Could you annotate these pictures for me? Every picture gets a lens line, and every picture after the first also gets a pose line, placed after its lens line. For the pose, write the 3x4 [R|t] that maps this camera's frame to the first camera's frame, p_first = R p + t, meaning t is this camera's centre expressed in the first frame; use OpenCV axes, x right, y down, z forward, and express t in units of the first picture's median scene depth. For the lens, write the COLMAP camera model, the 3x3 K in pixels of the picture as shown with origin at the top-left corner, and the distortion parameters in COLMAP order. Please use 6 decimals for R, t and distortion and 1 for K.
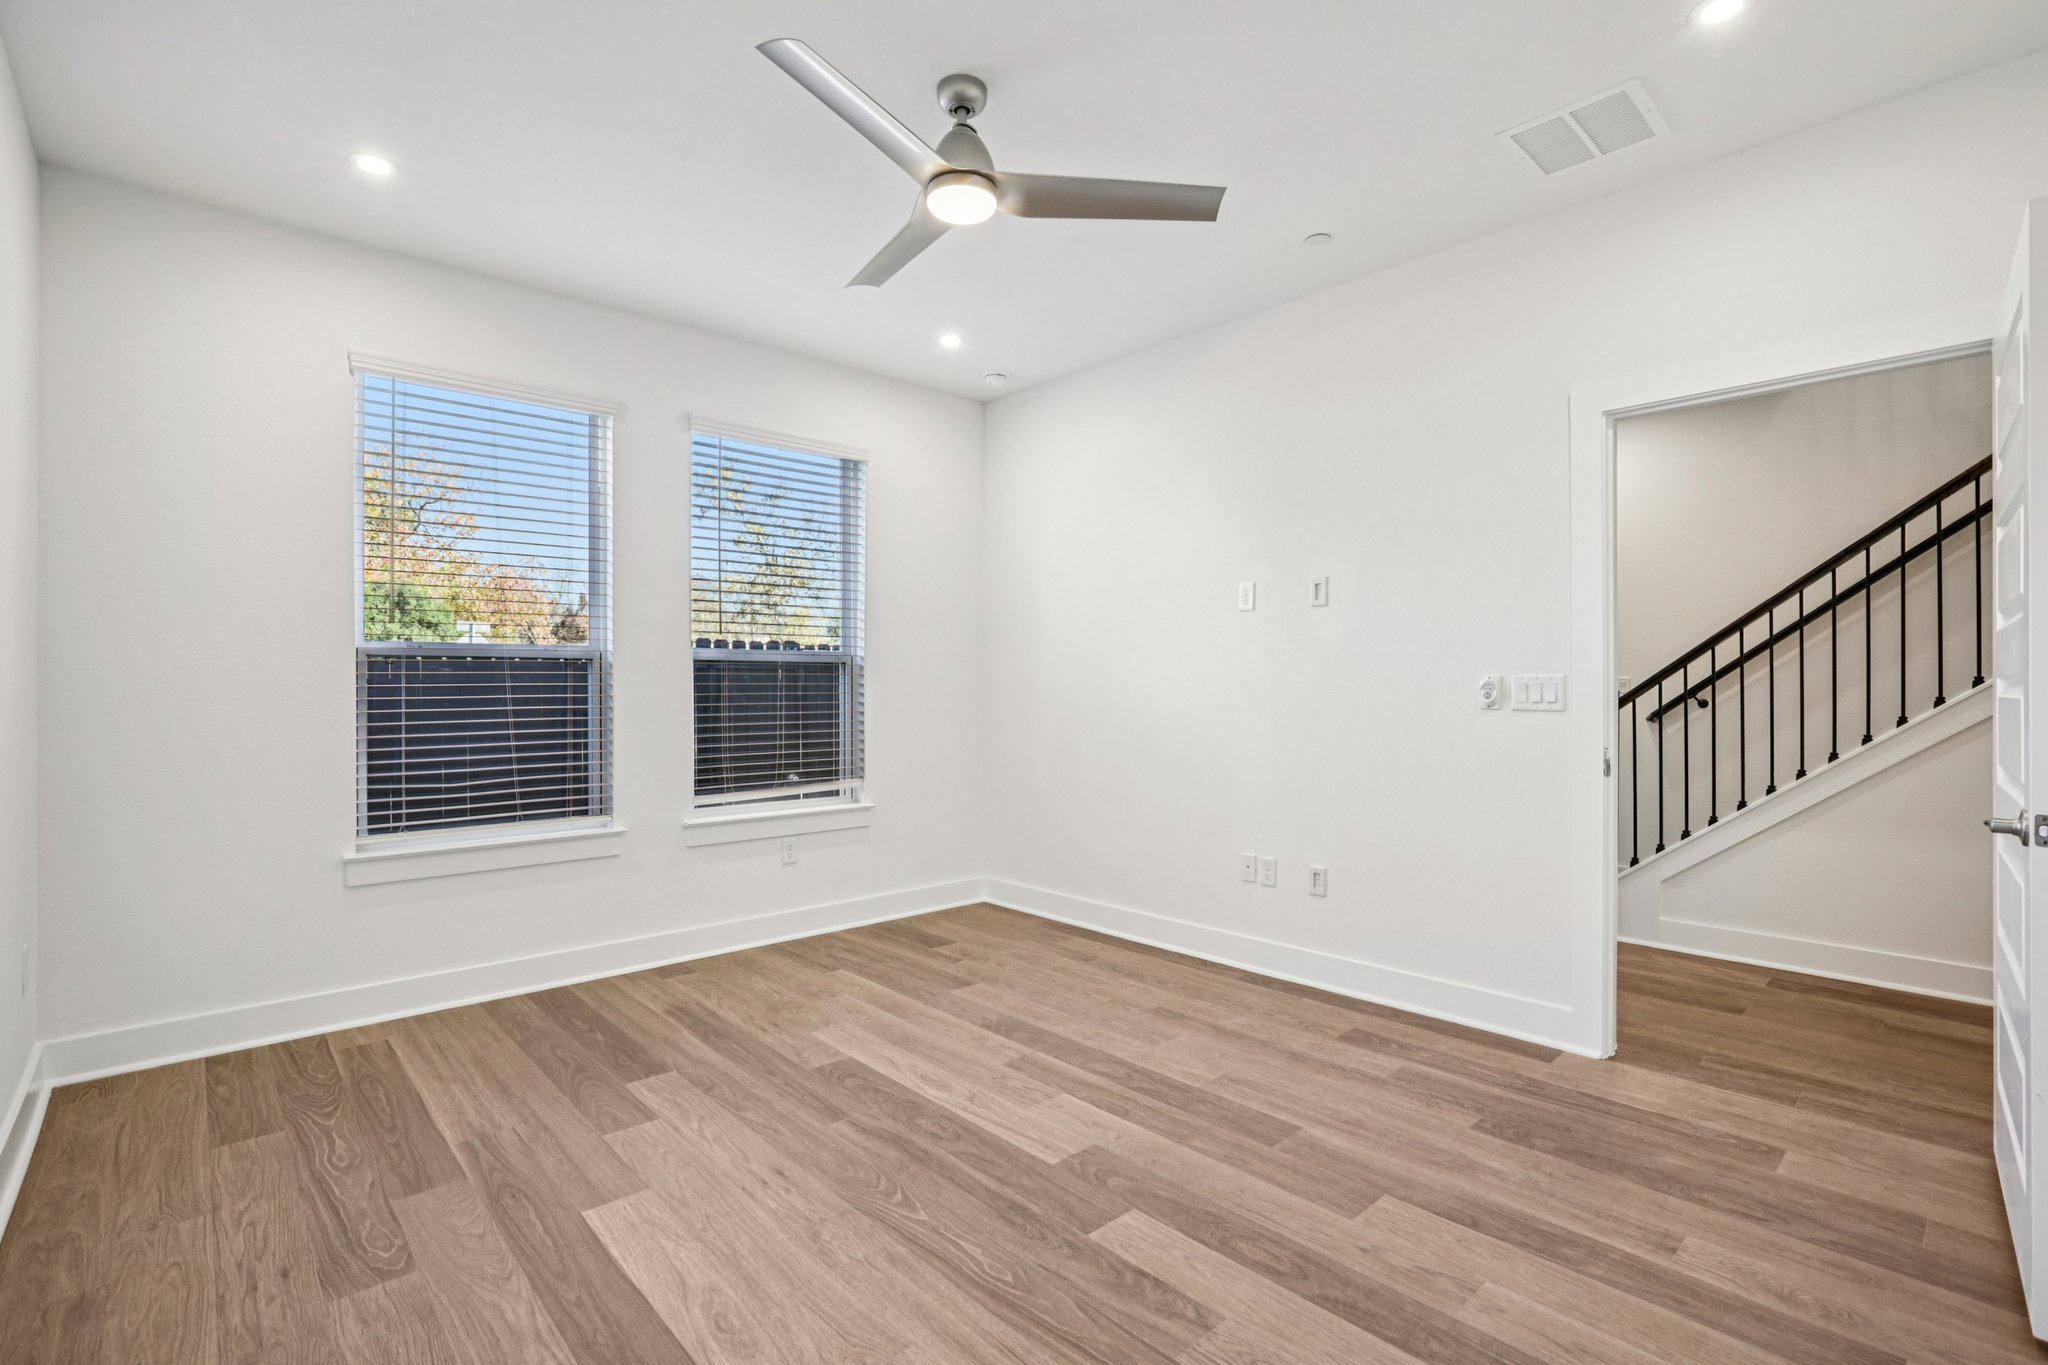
lens RADIAL K [[924.4, 0, 1032.9], [0, 924.4, 680.4], [0, 0, 1]] dist [-0.023682, 0.003681]
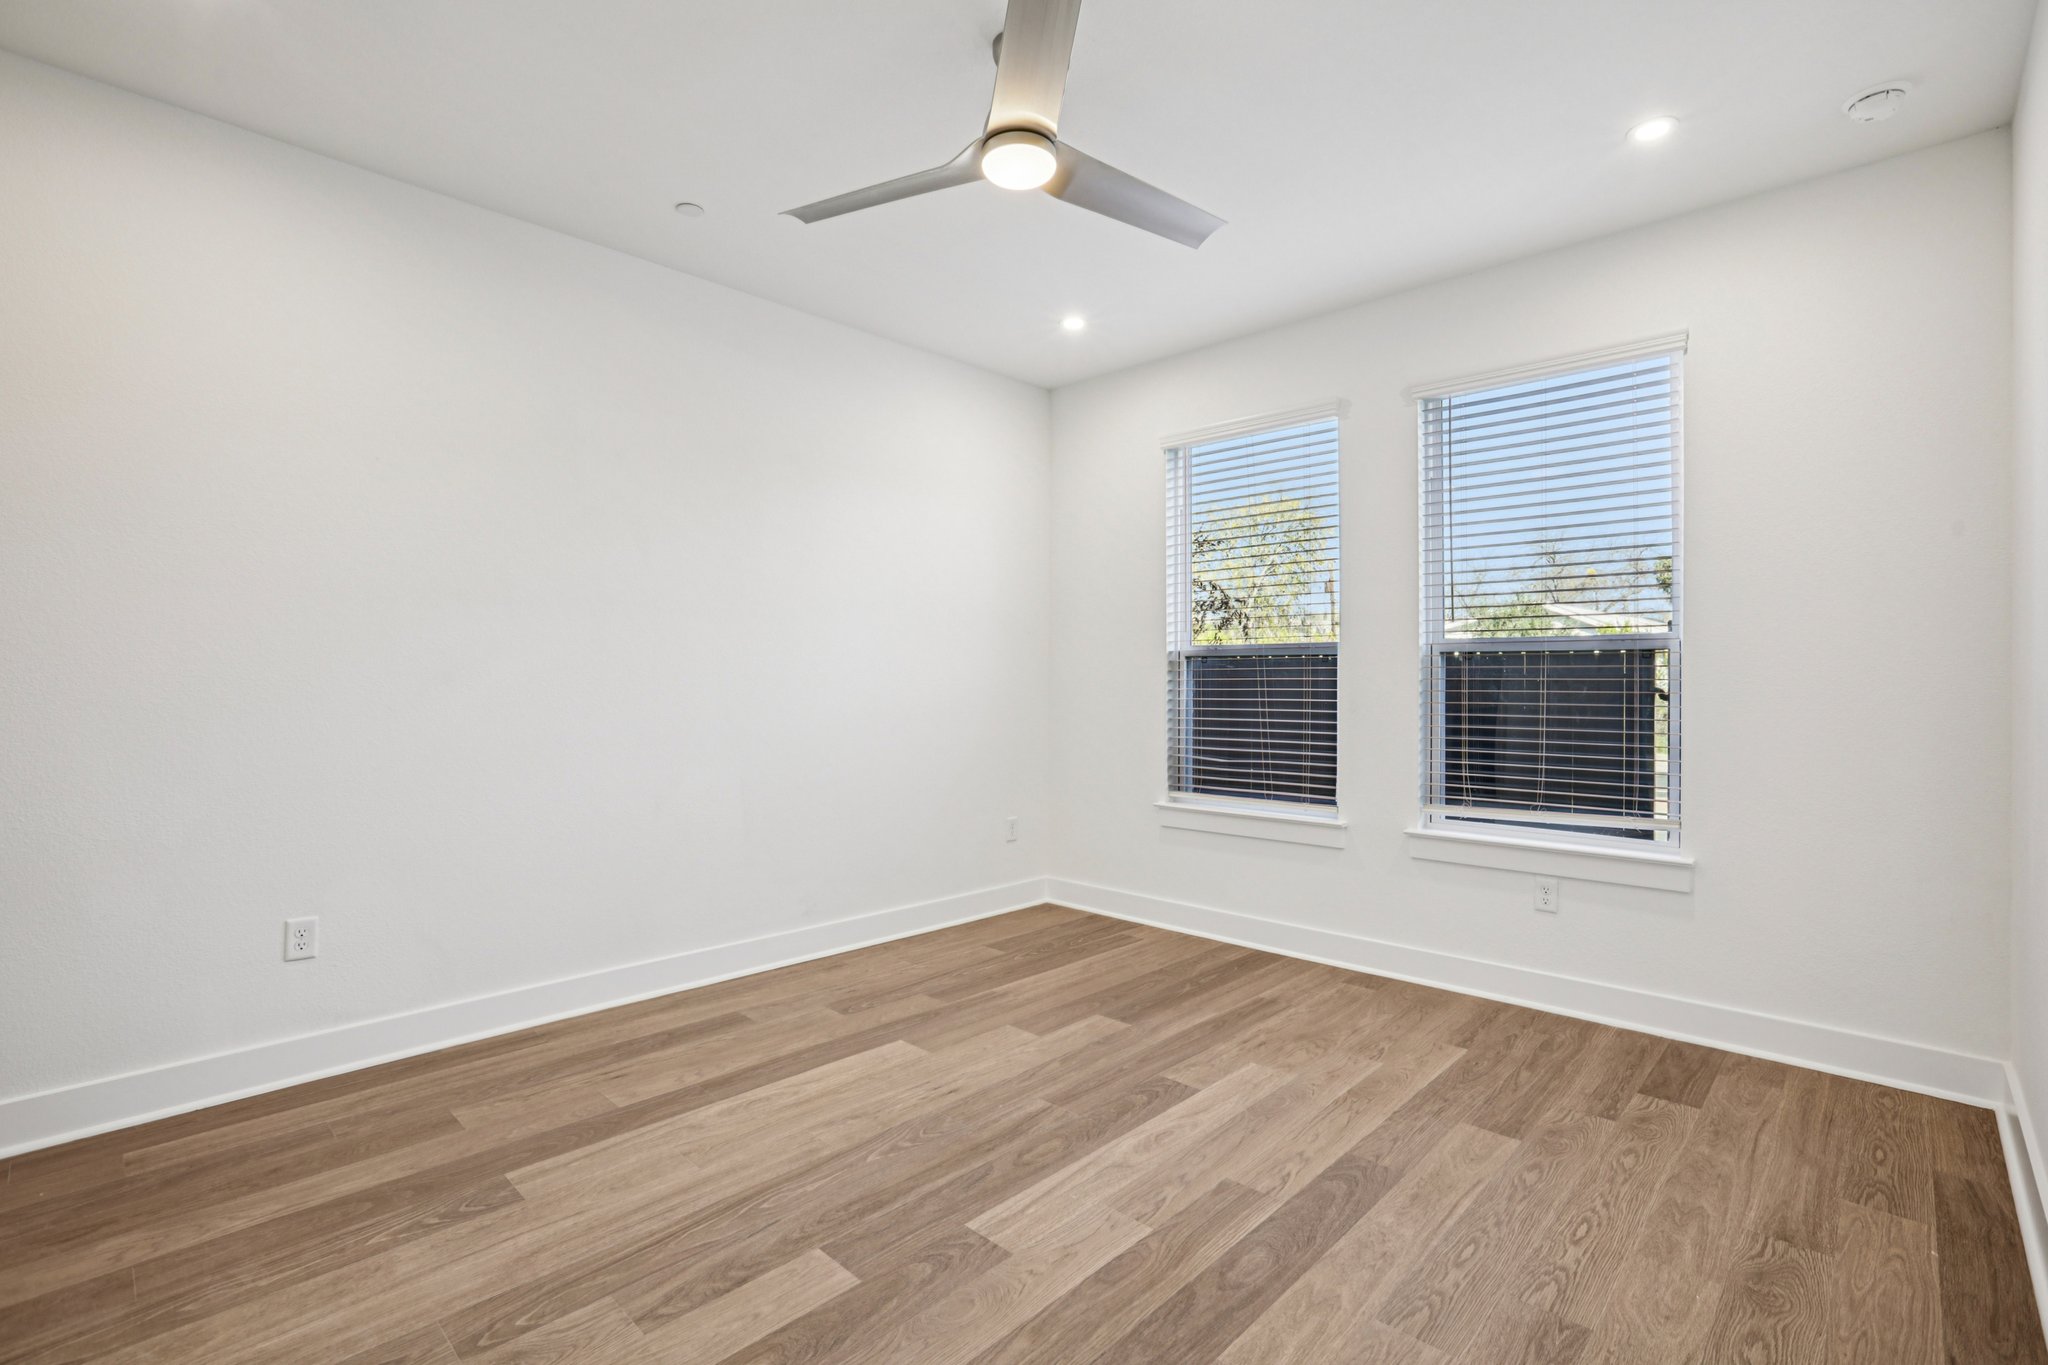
lens RADIAL K [[924.4, 0, 1033.3], [0, 924.4, 690.3], [0, 0, 1]] dist [-0.023682, 0.003681]
pose [[0.071710, 0.009075, -0.997384, 0.643009], [0.006787, 0.999931, 0.009587, 0.006579], [0.997402, -0.007457, 0.071644, 0.723820]]
